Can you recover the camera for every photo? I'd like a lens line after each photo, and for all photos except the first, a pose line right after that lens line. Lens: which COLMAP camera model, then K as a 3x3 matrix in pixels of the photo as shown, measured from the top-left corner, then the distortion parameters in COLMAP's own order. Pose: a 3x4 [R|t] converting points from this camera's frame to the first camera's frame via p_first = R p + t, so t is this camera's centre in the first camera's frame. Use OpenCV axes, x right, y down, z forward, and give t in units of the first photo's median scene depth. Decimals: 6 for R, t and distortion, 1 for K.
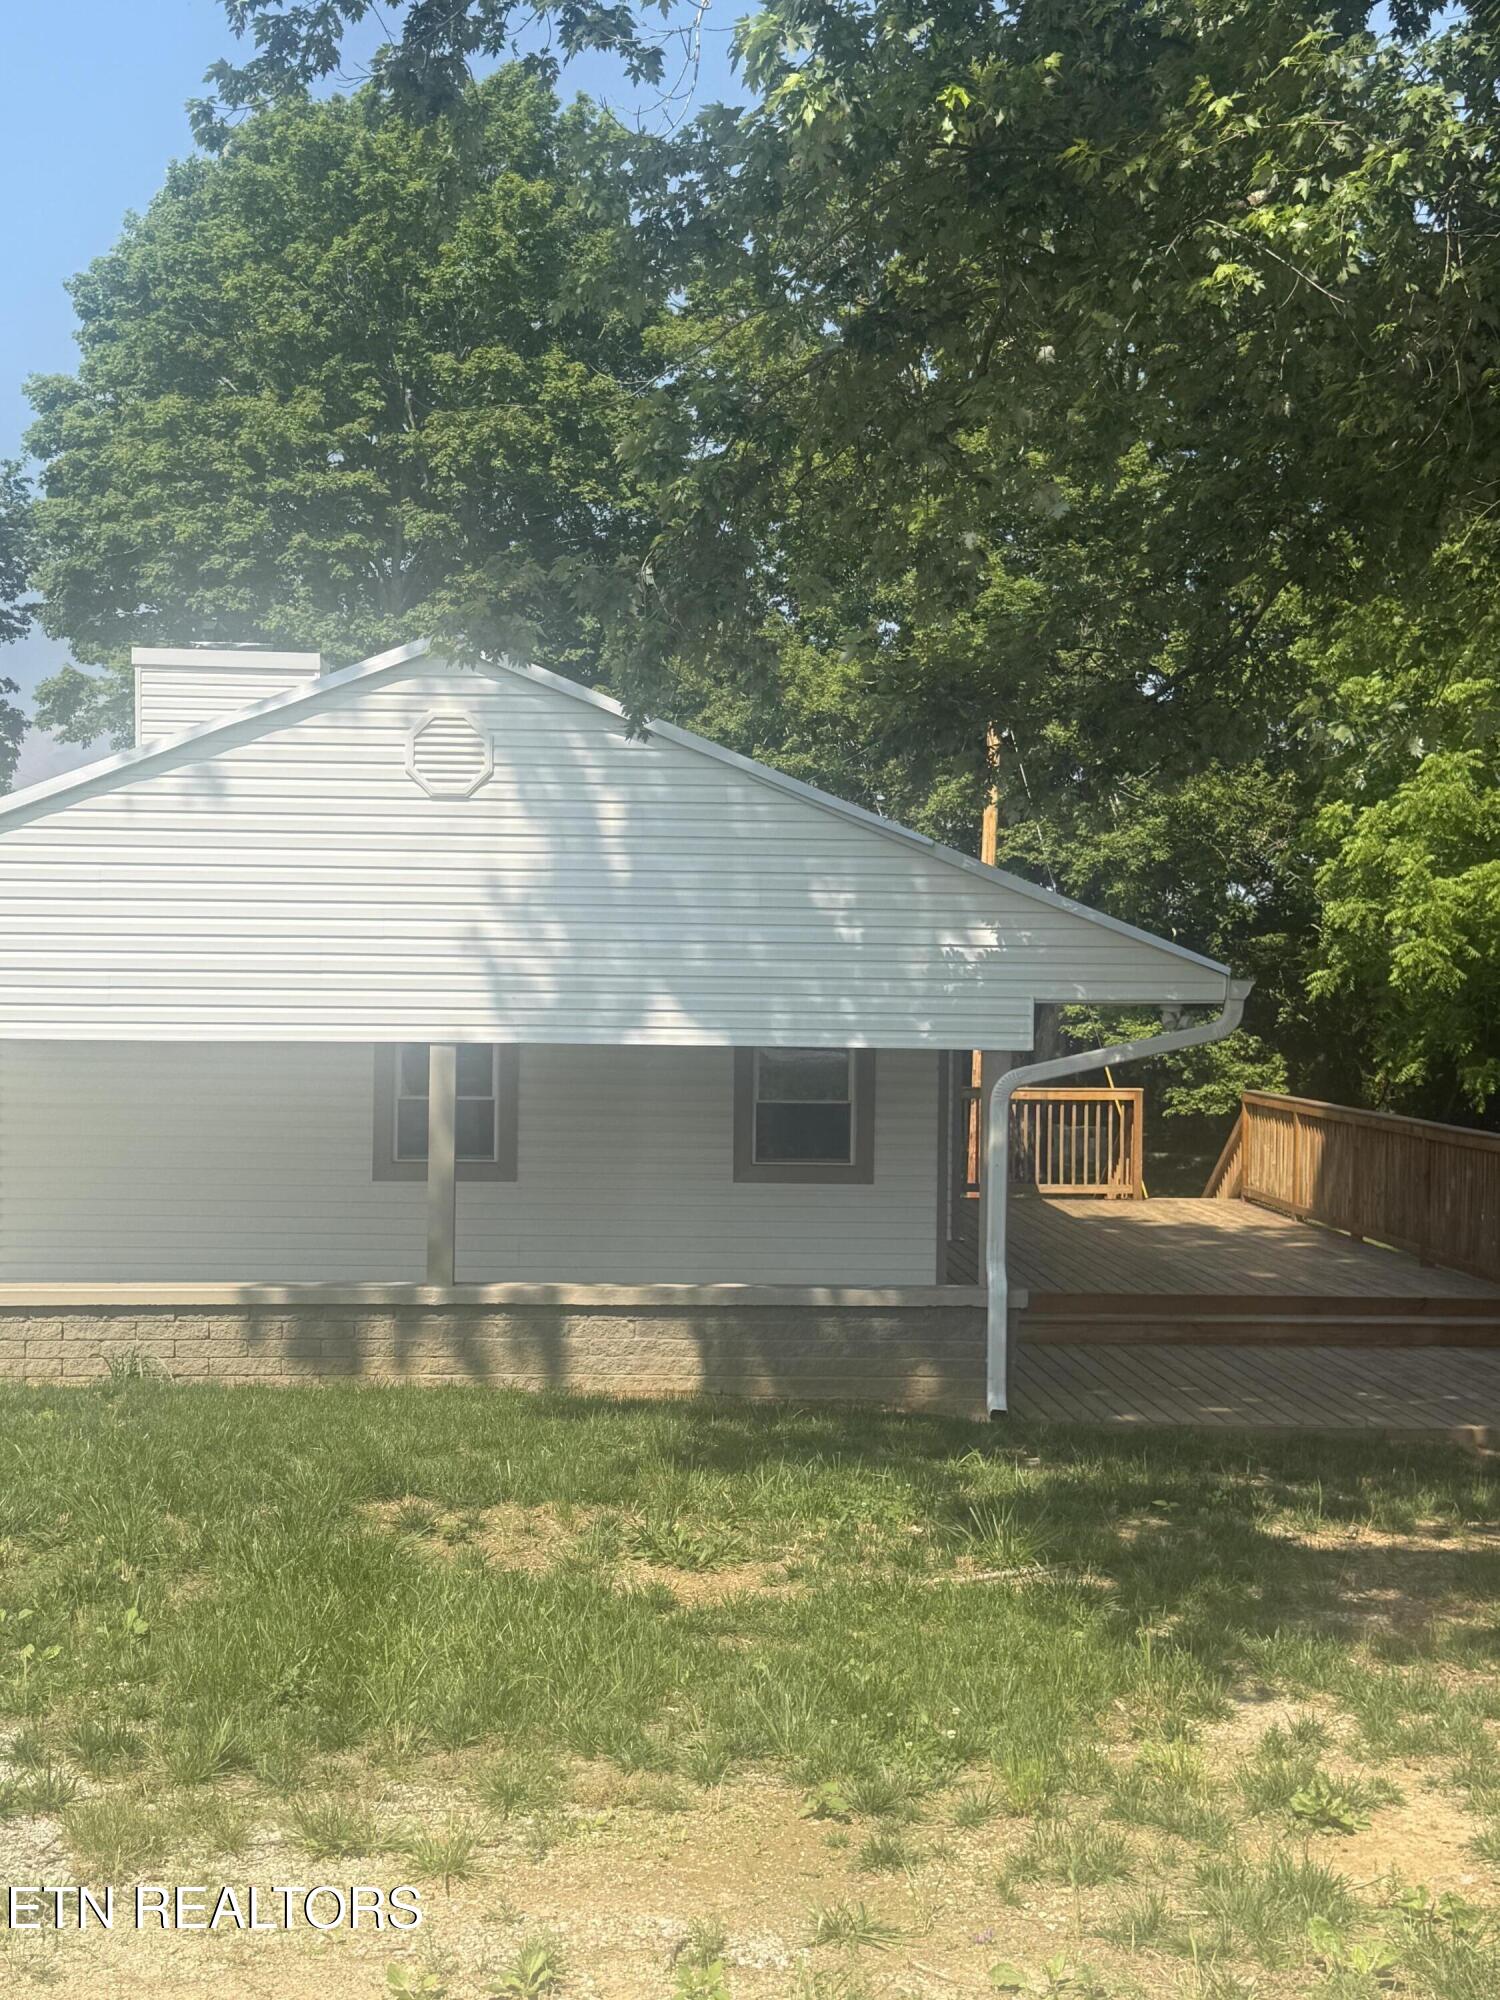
lens RADIAL K [[2671.9, 0, 750.0], [0, 2671.9, 1000.0], [0, 0, 1]] dist [-0.006481, 1.408915]
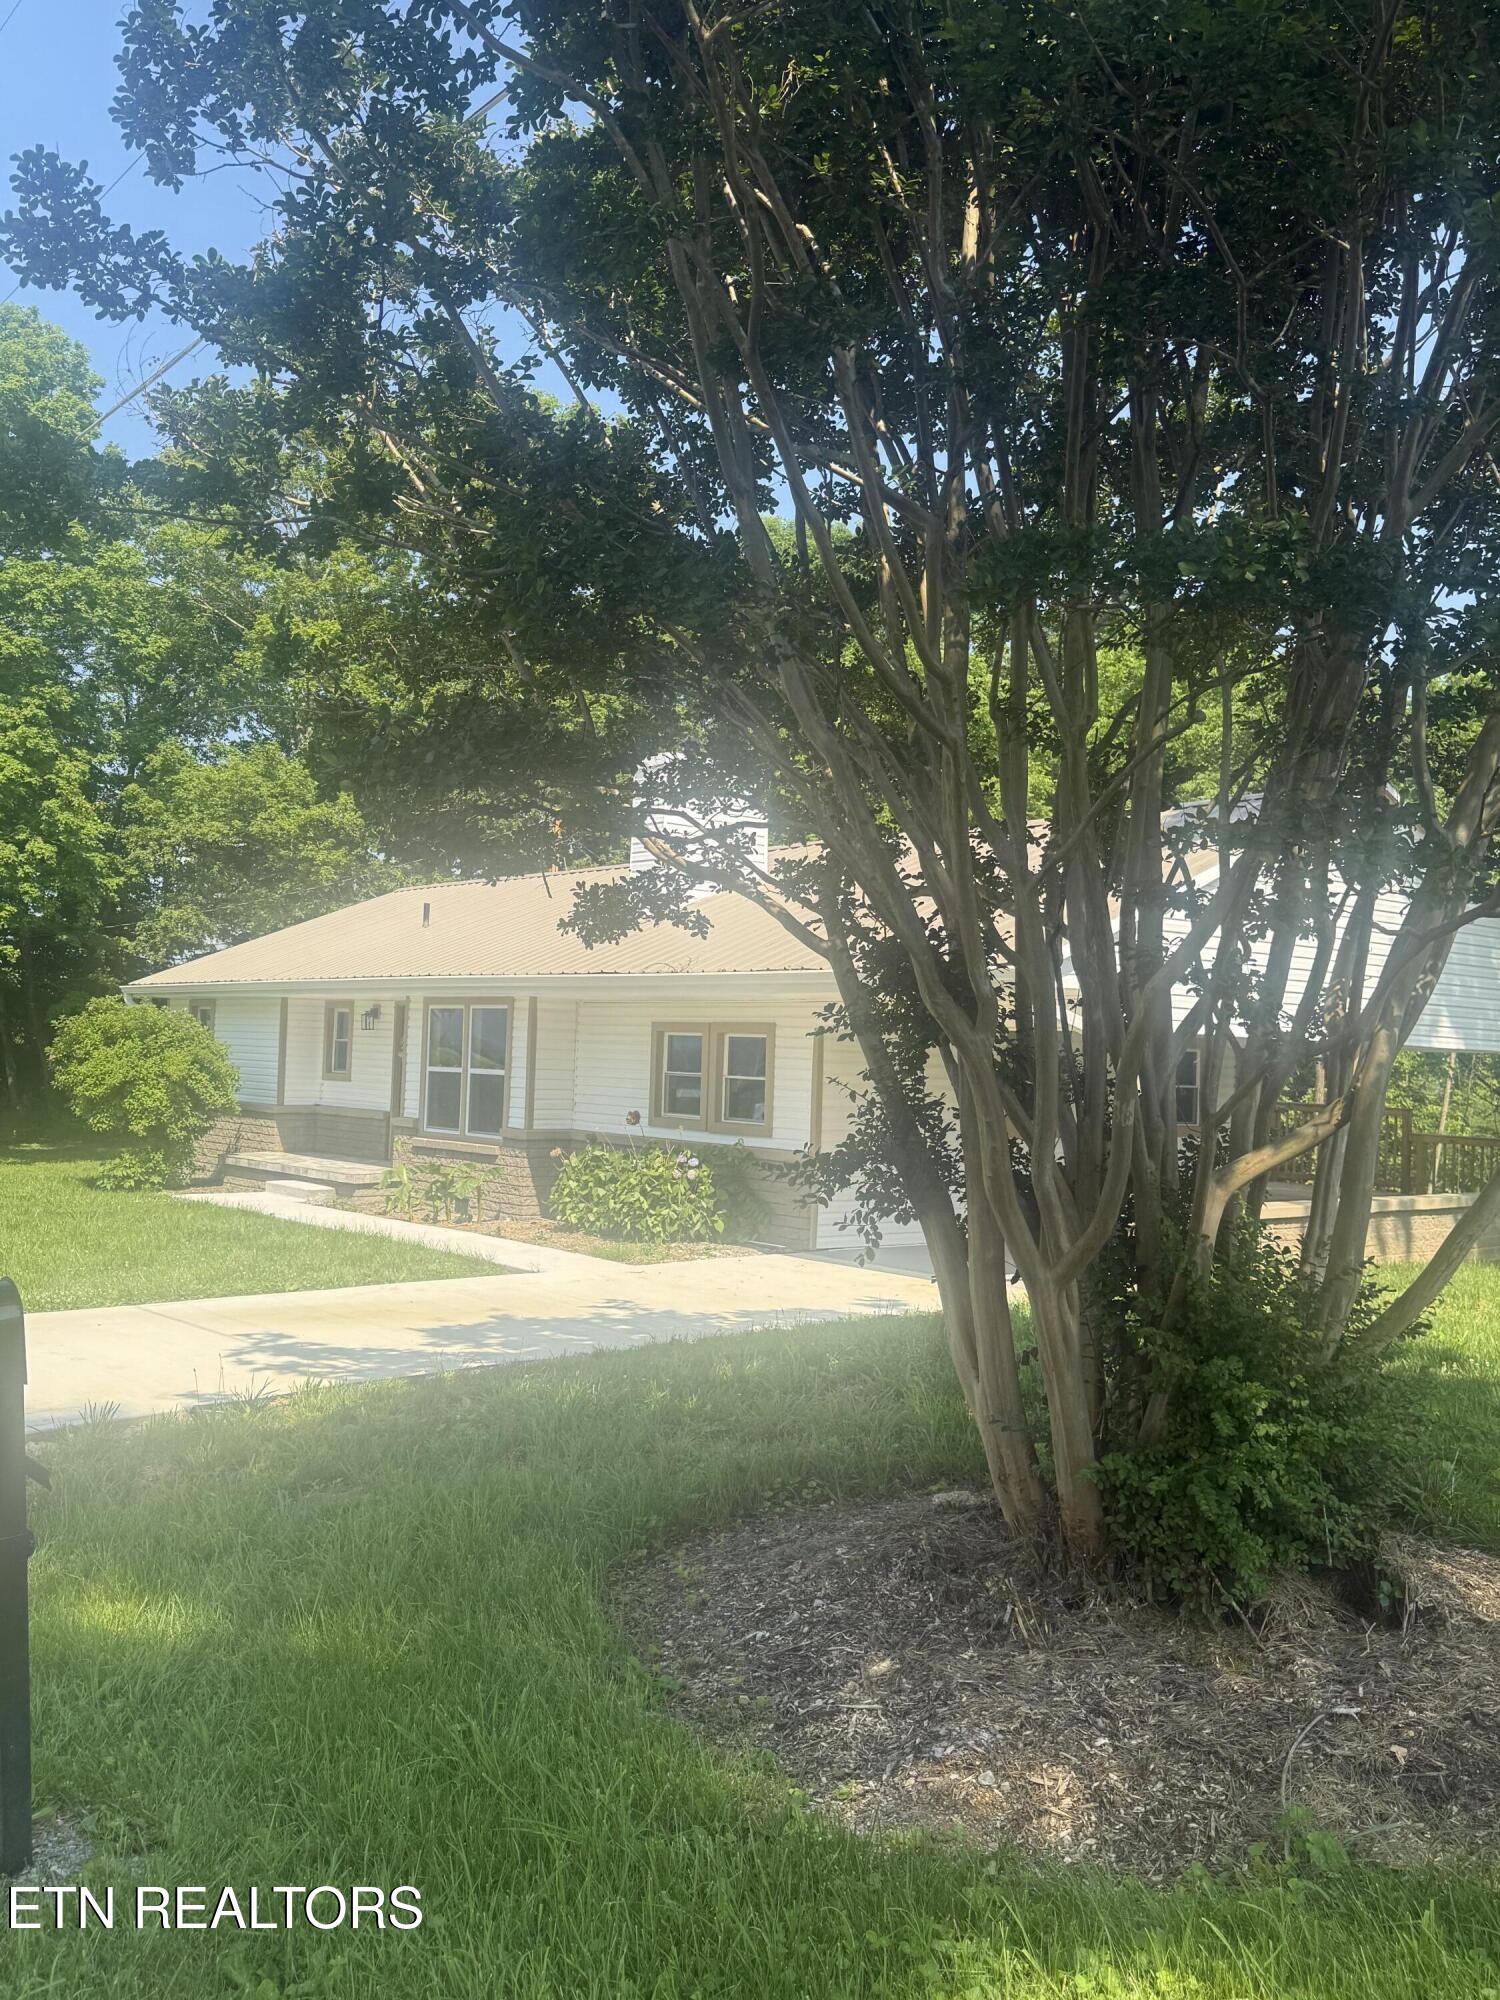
lens RADIAL K [[1691.7, 0, 750.0], [0, 1691.7, 1000.0], [0, 0, 1]] dist [0.093242, -0.004357]
pose [[0.813033, 0.030602, 0.581412, -0.995049], [-0.019718, 0.999492, -0.025035, 0.022374], [-0.581883, 0.008890, 0.813224, 0.392893]]
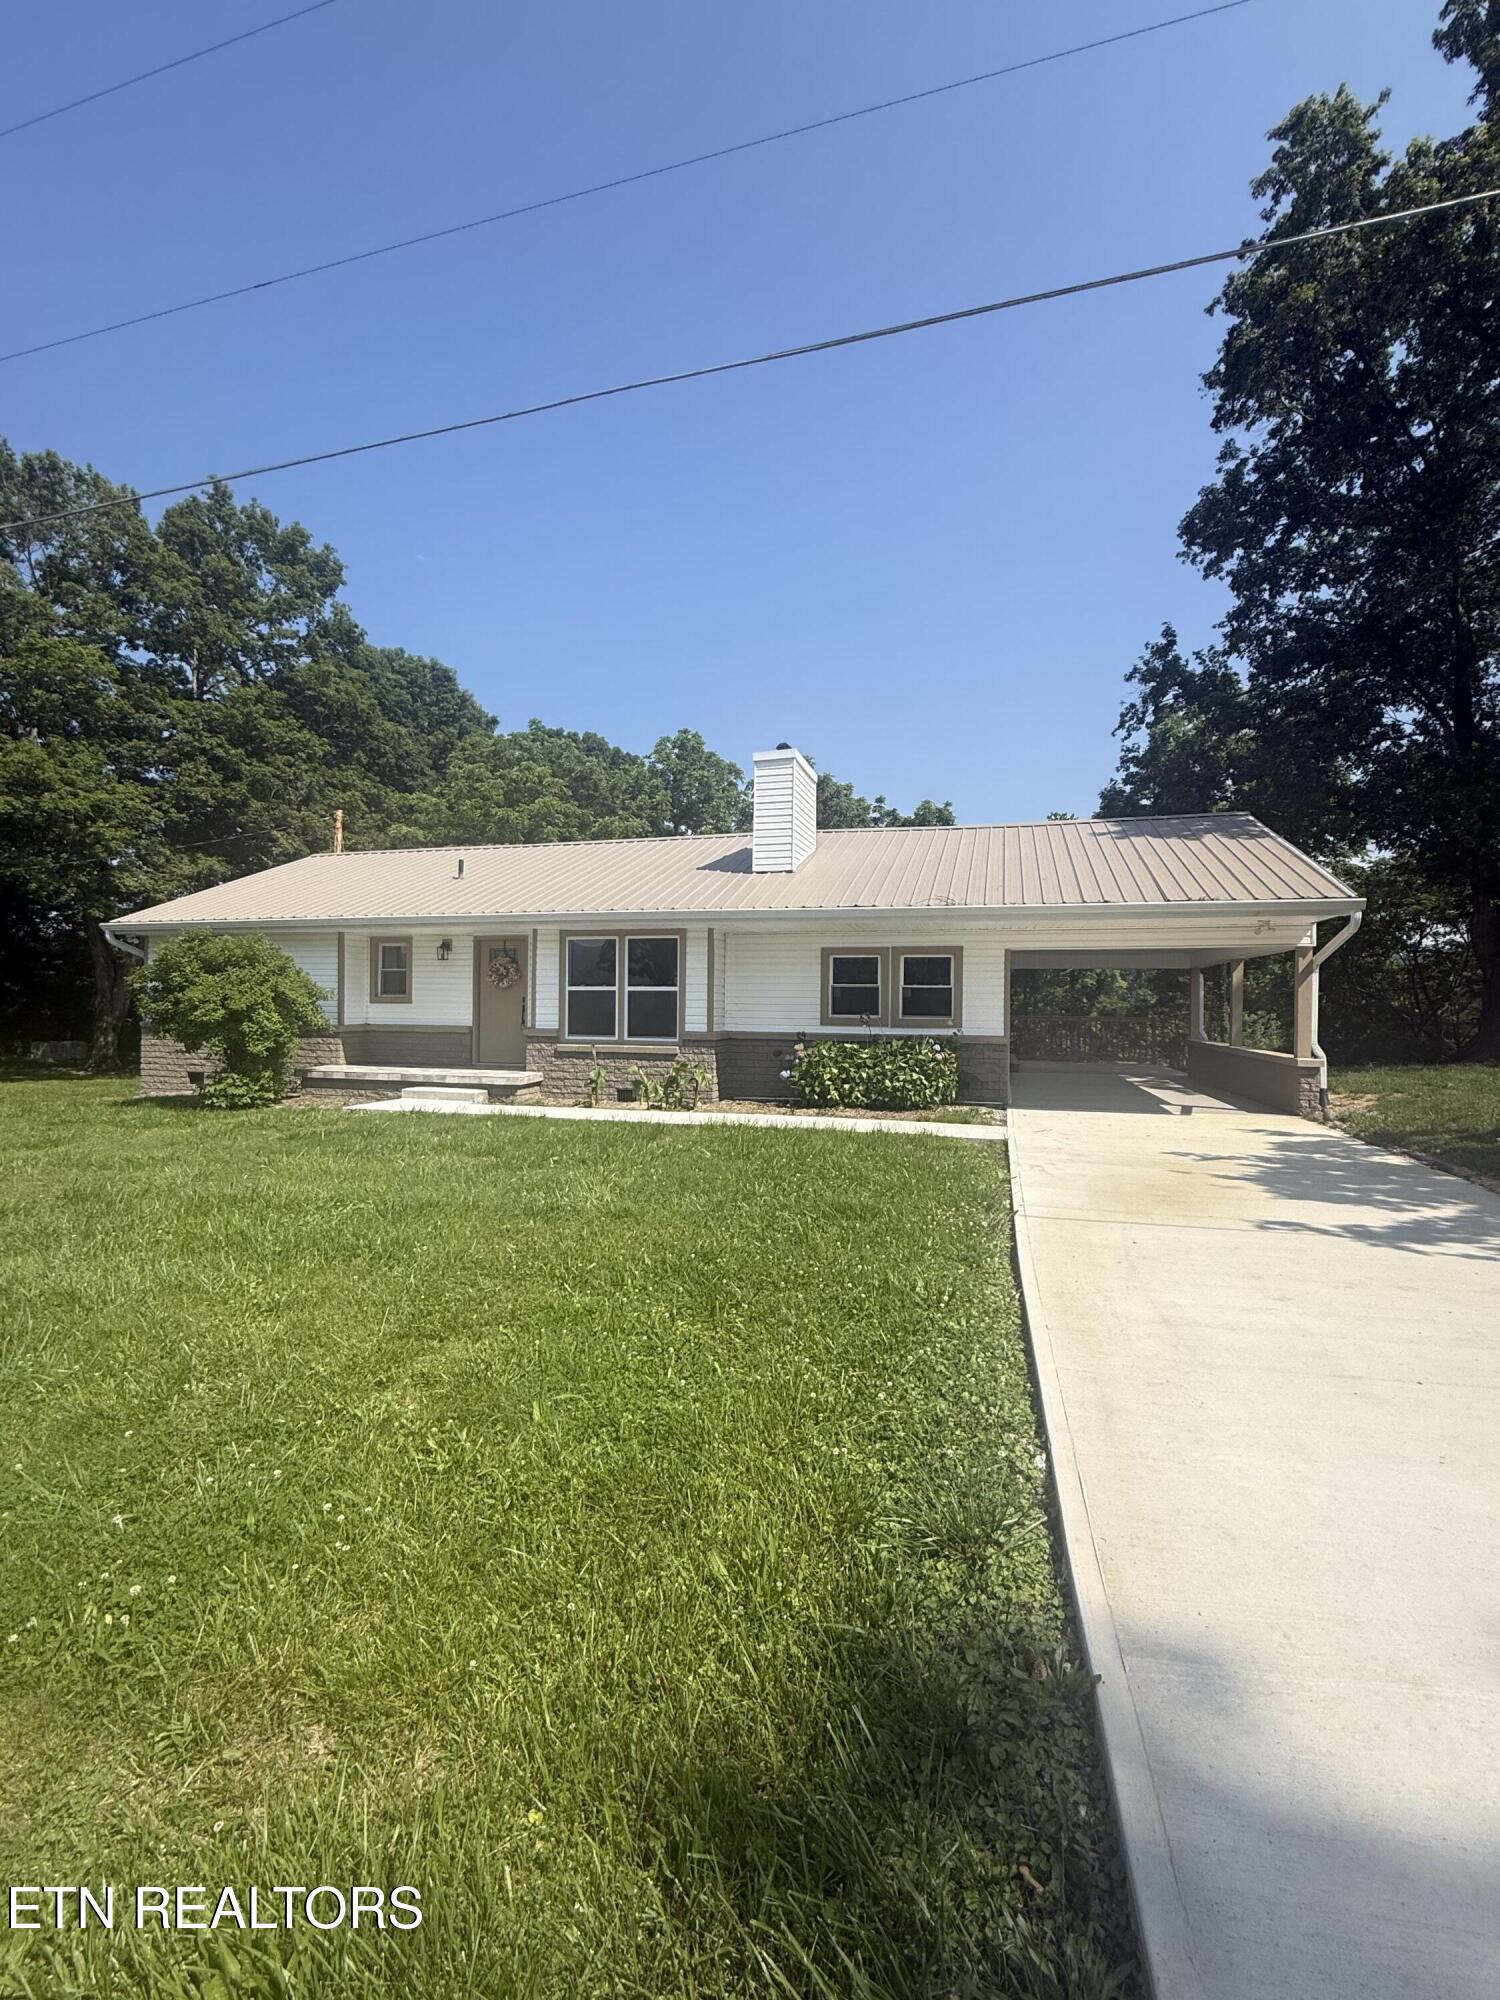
lens RADIAL K [[855.1, 0, 750.0], [0, 855.1, 1000.0], [0, 0, 1]] dist [0.001195, 0.000325]
pose [[0.348755, -0.010423, 0.937156, -1.141333], [-0.002738, 0.999923, 0.012140, 0.049129], [-0.937210, -0.006800, 0.348700, 1.186250]]
